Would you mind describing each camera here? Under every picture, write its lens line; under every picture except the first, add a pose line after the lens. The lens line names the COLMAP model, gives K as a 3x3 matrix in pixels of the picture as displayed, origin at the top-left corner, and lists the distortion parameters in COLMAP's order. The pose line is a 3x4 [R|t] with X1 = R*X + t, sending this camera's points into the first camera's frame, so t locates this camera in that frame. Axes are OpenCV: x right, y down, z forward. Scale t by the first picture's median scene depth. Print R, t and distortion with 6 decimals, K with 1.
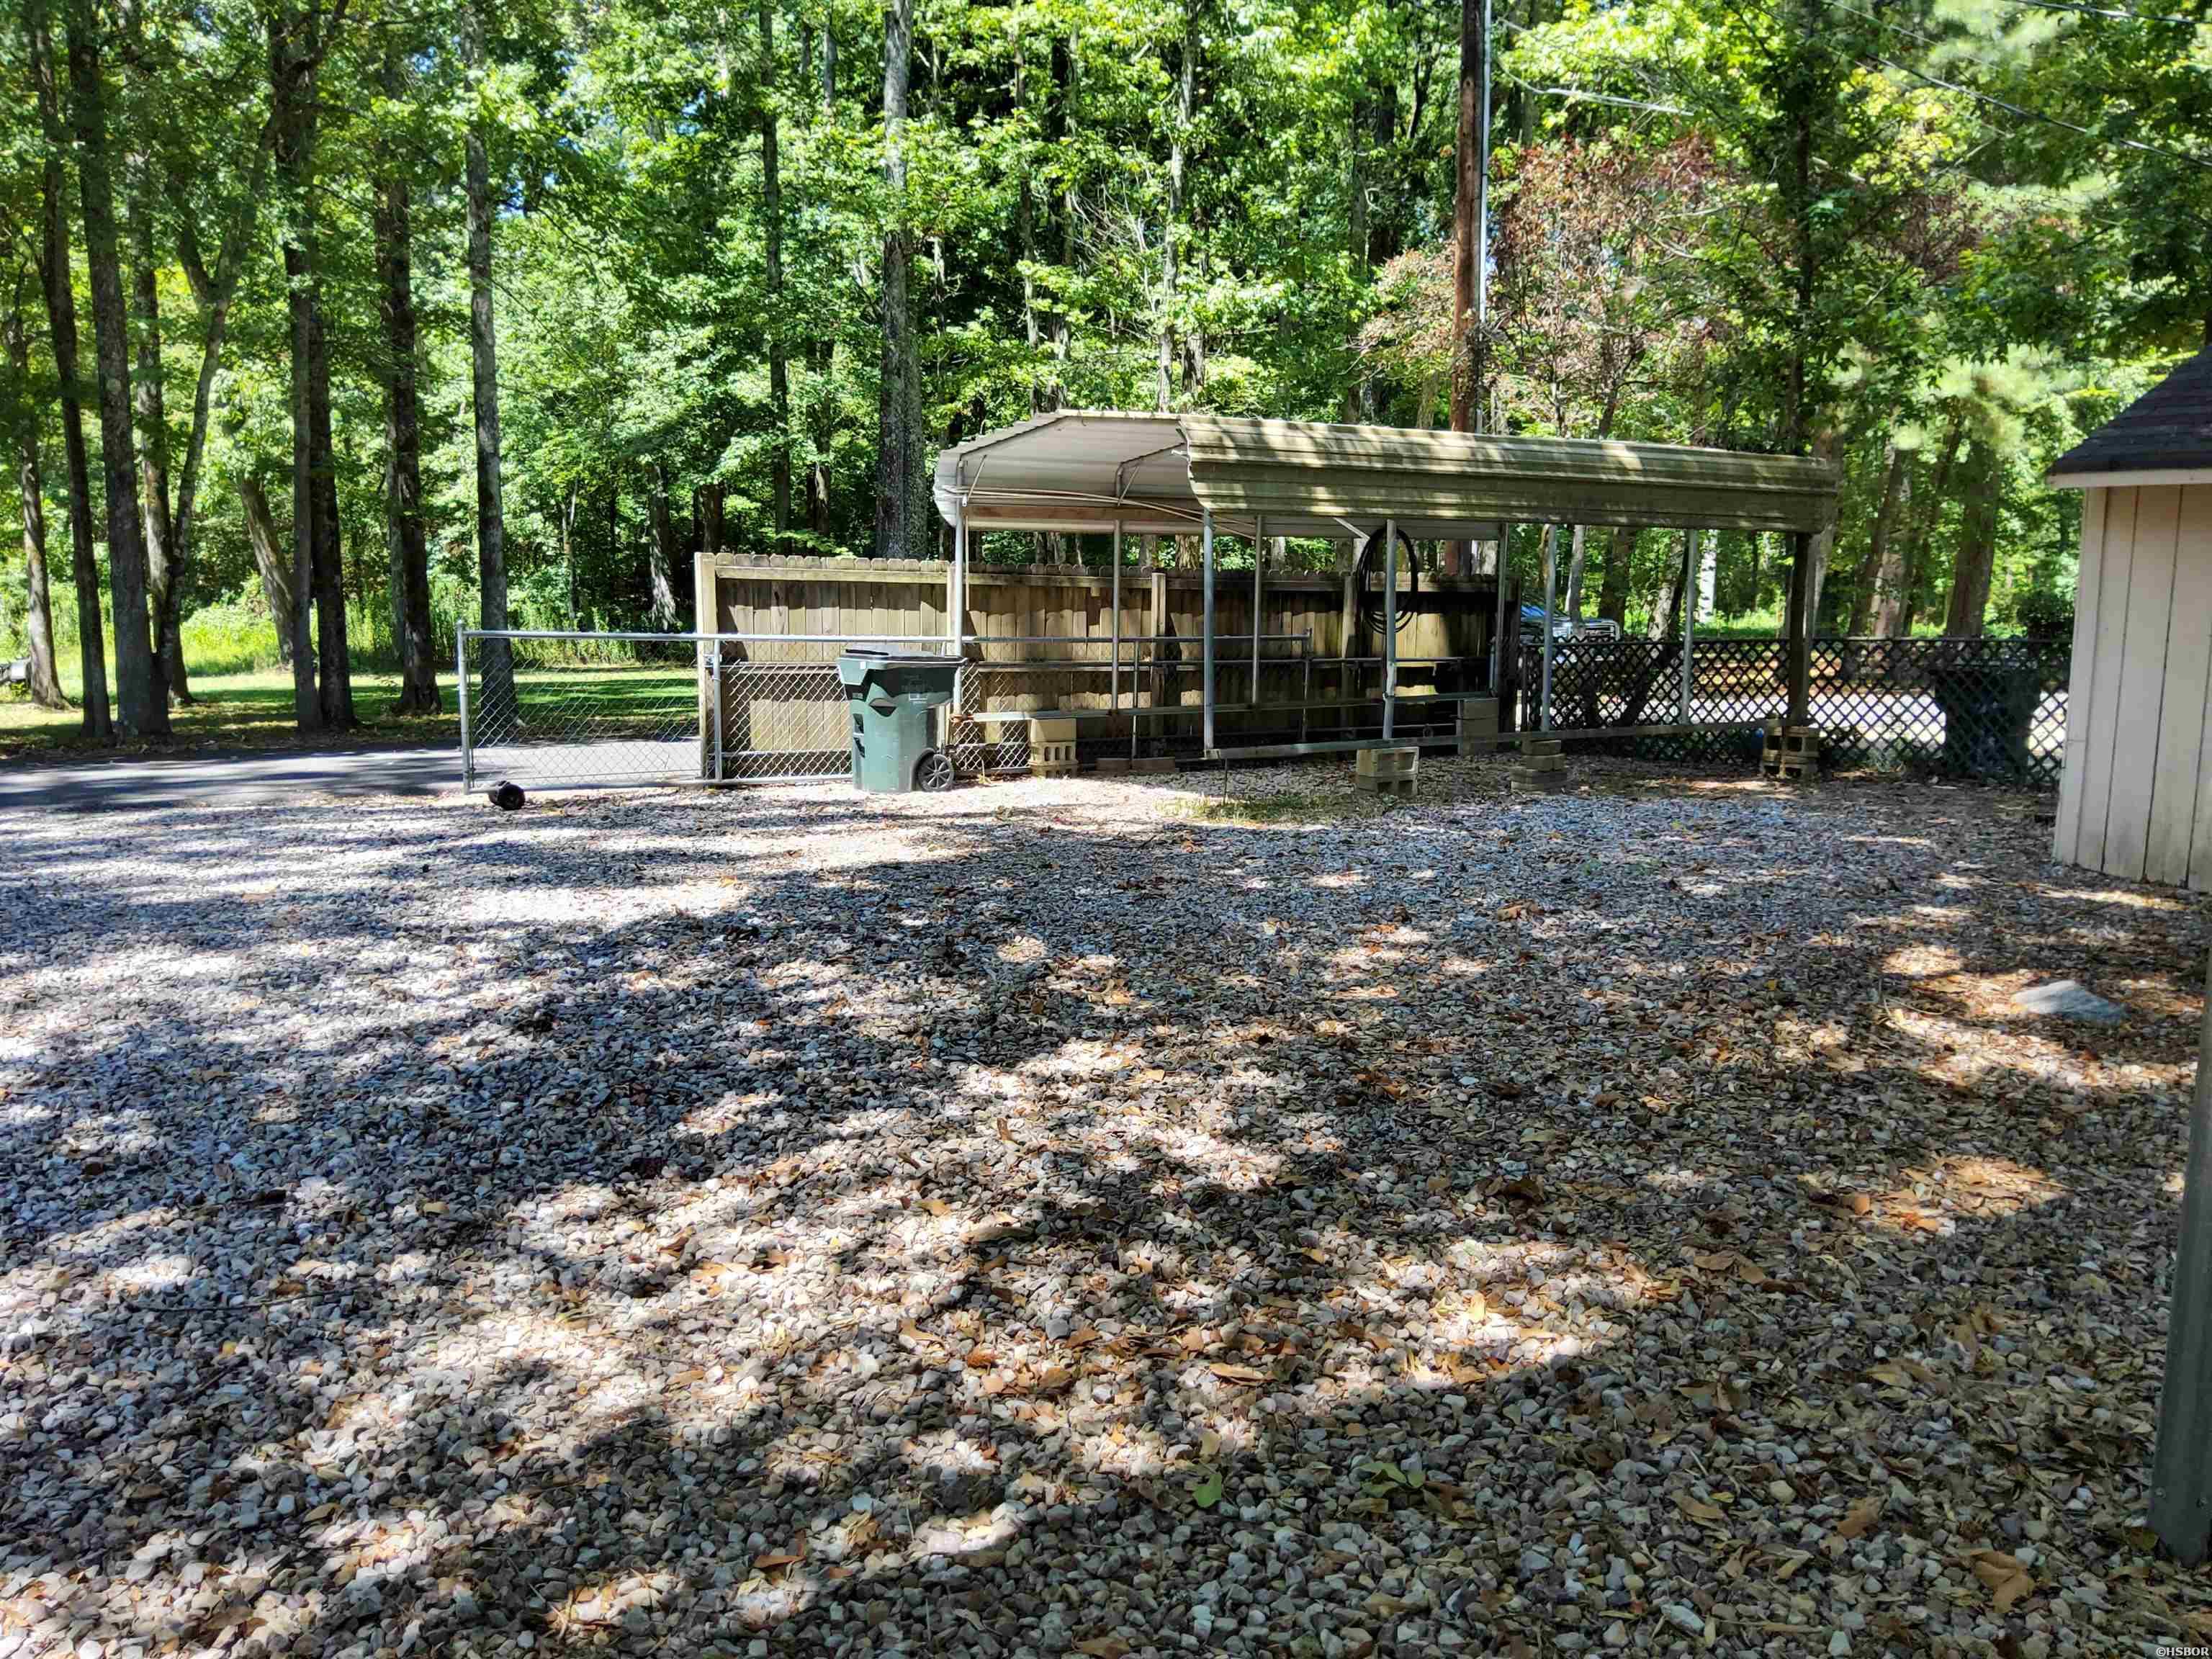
lens RADIAL K [[1668.9, 0, 1106.0], [0, 1668.9, 827.6], [0, 0, 1]] dist [0.030265, -0.046369]
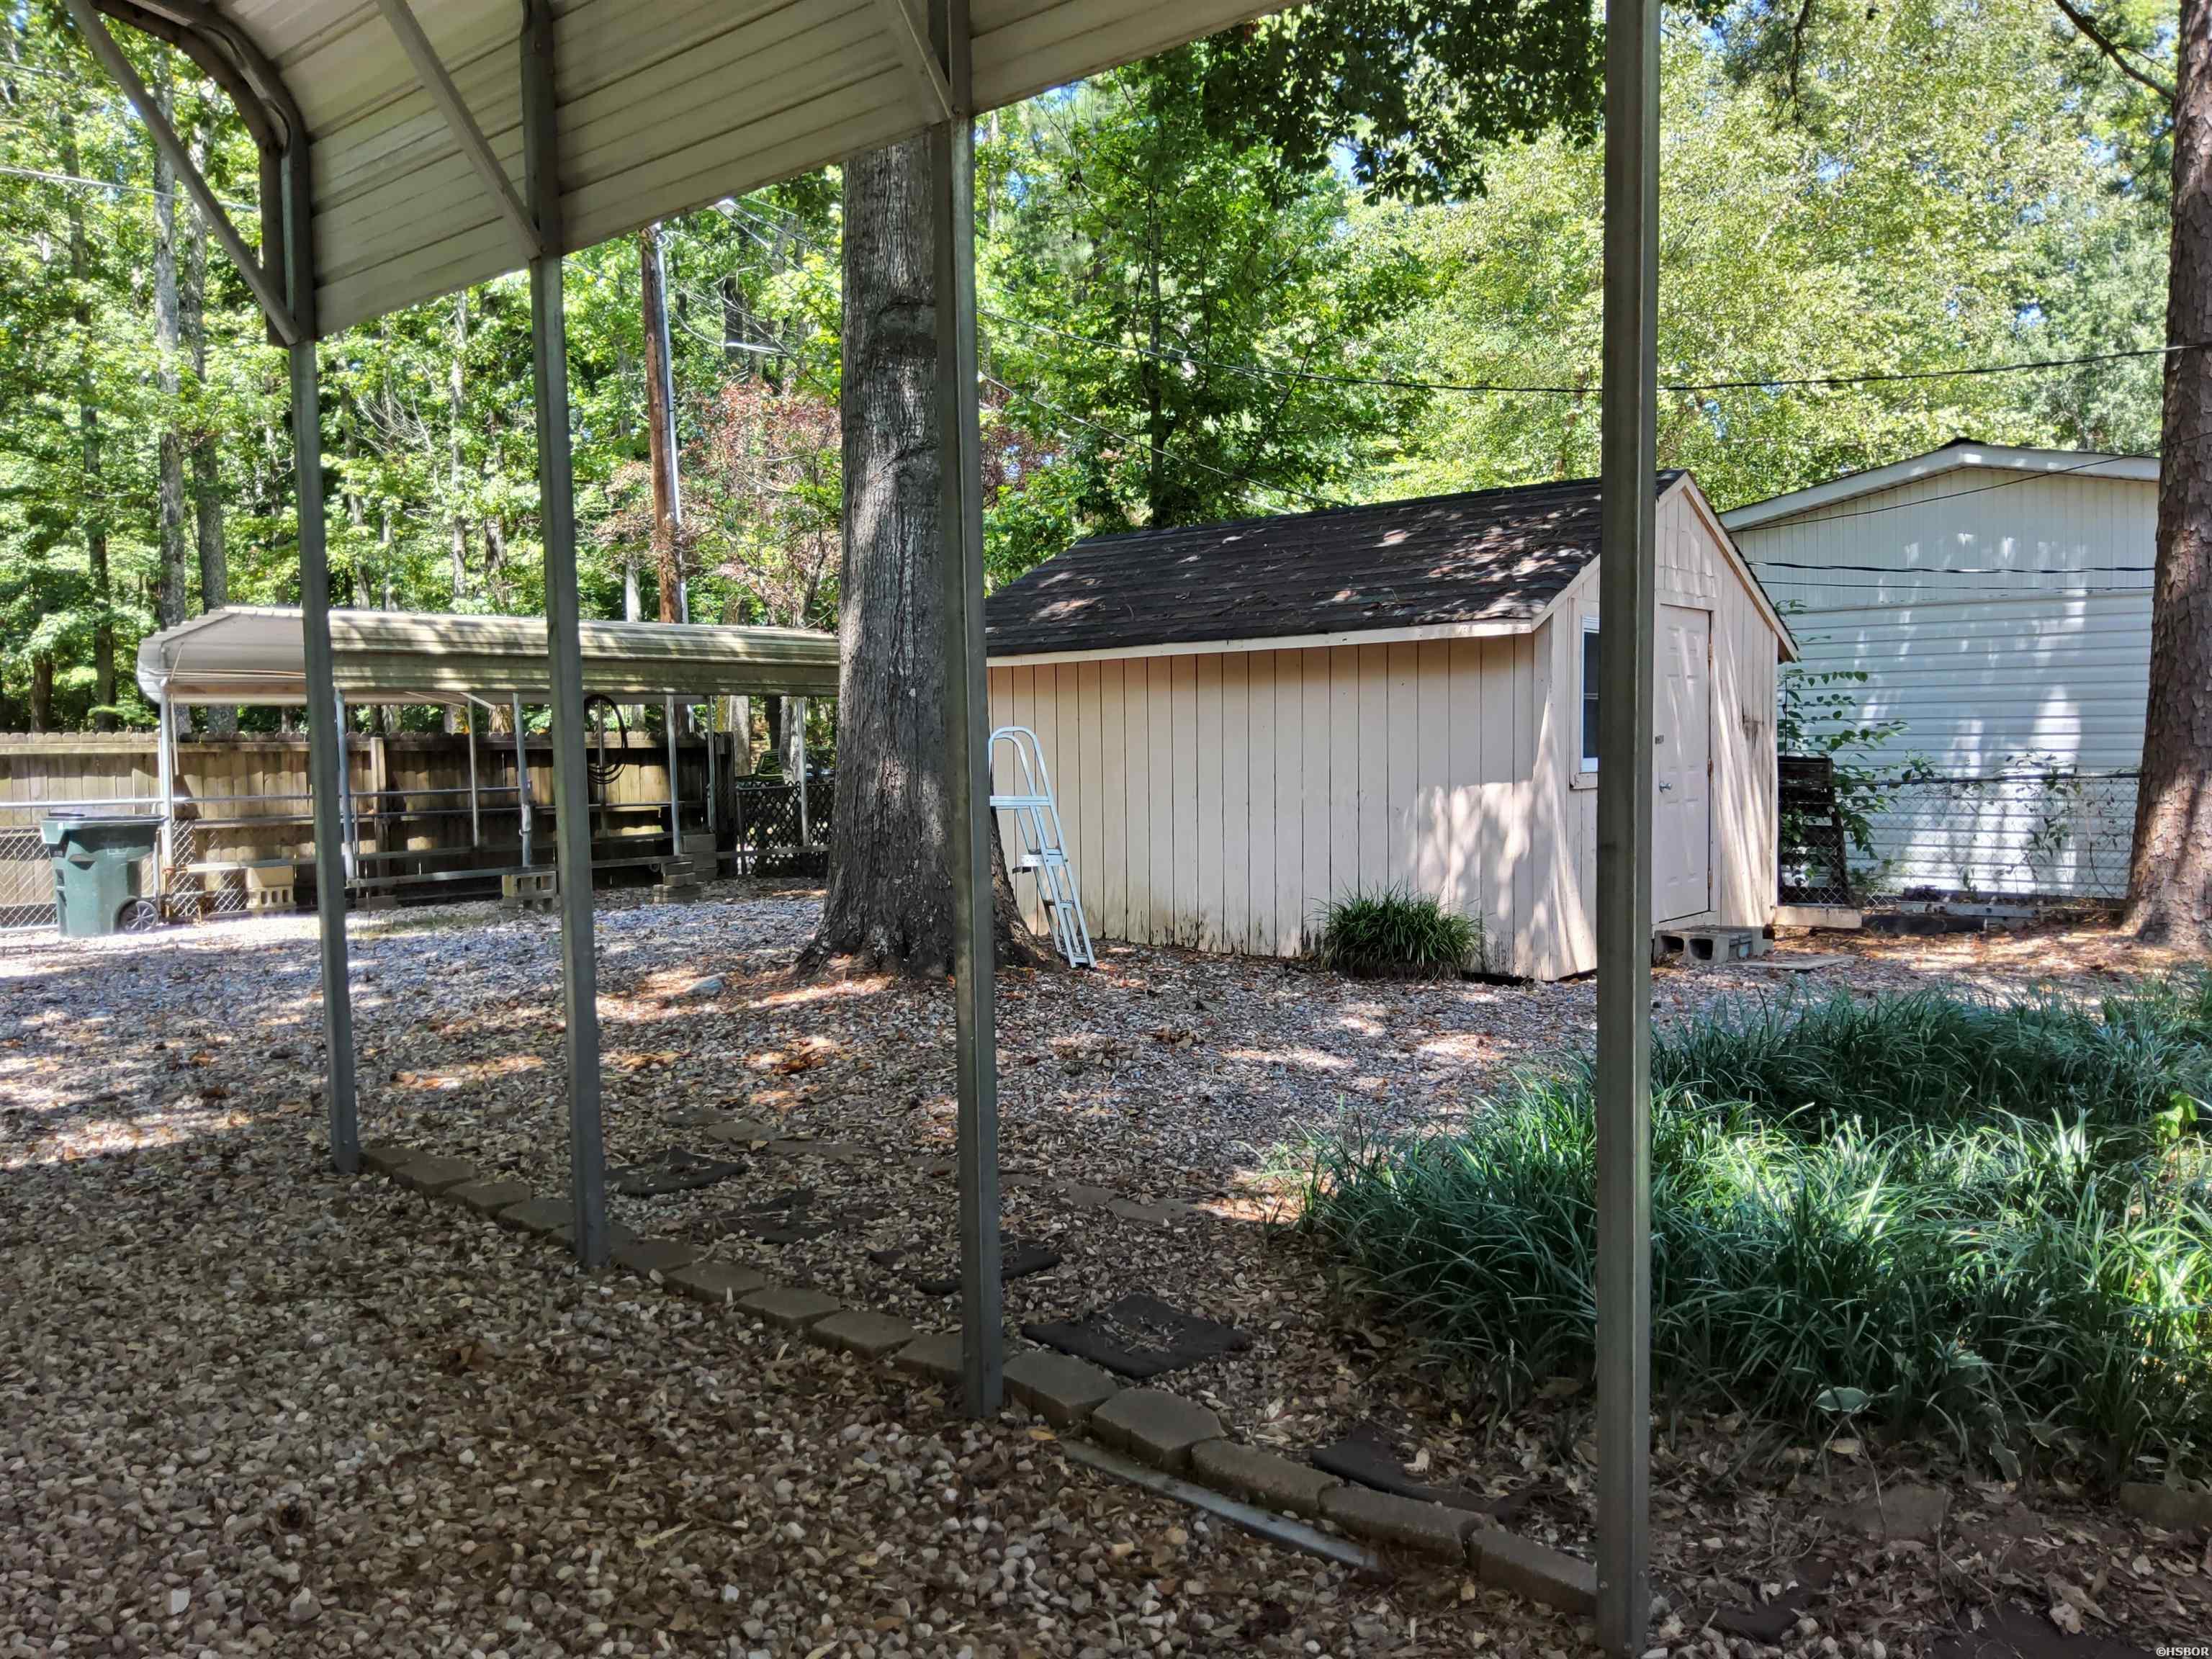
lens RADIAL K [[1668.9, 0, 1109.2], [0, 1668.9, 833.5], [0, 0, 1]] dist [0.030265, -0.046369]
pose [[0.952713, -0.045688, 0.300416, 0.173757], [0.072332, 0.994313, -0.078169, 0.044231], [-0.295136, 0.096202, 0.950600, -0.269635]]
